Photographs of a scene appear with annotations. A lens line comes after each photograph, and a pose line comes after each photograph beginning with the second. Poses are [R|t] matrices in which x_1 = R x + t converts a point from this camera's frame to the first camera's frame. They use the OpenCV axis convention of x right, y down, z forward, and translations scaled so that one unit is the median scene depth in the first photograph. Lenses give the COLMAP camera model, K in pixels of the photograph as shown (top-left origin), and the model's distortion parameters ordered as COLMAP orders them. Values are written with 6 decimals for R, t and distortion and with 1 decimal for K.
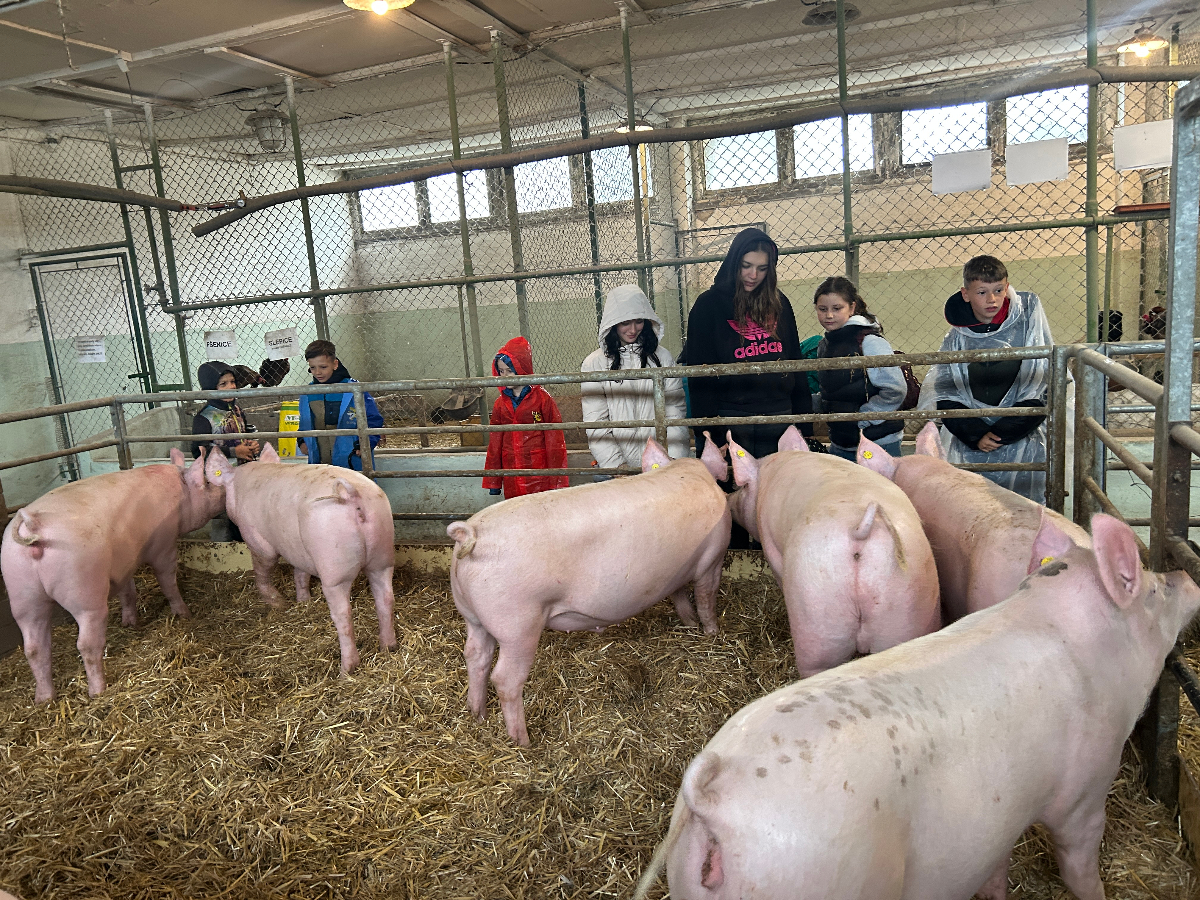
lens RADIAL K [[915.8, 0, 604.4], [0, 915.8, 456.1], [0, 0, 1]] dist [0.051934, -0.058501]
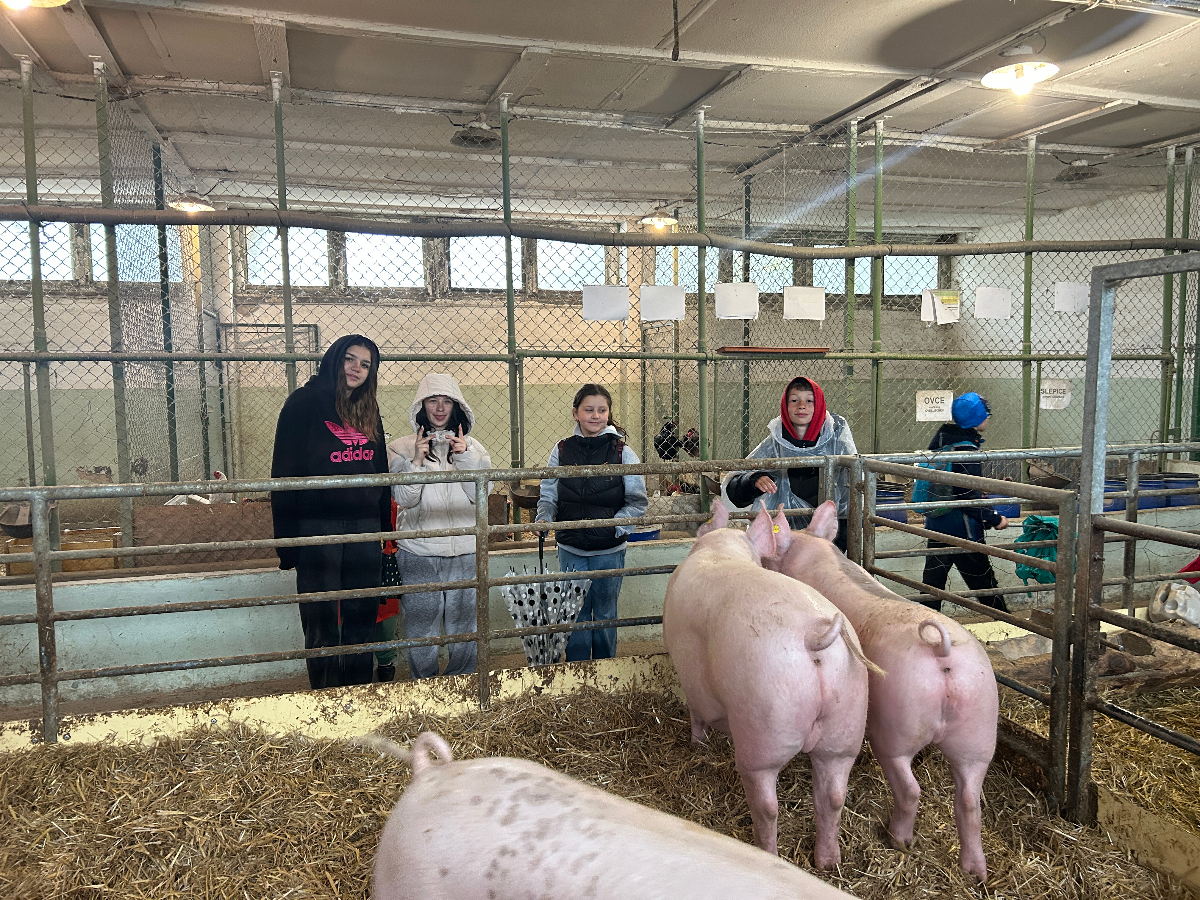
lens RADIAL K [[915.8, 0, 604.4], [0, 915.8, 456.1], [0, 0, 1]] dist [0.051934, -0.058501]
pose [[0.808505, 0.025549, 0.587934, -0.222606], [0.046190, 0.993220, -0.106679, -0.004149], [-0.586674, 0.113407, 0.801843, 0.110485]]
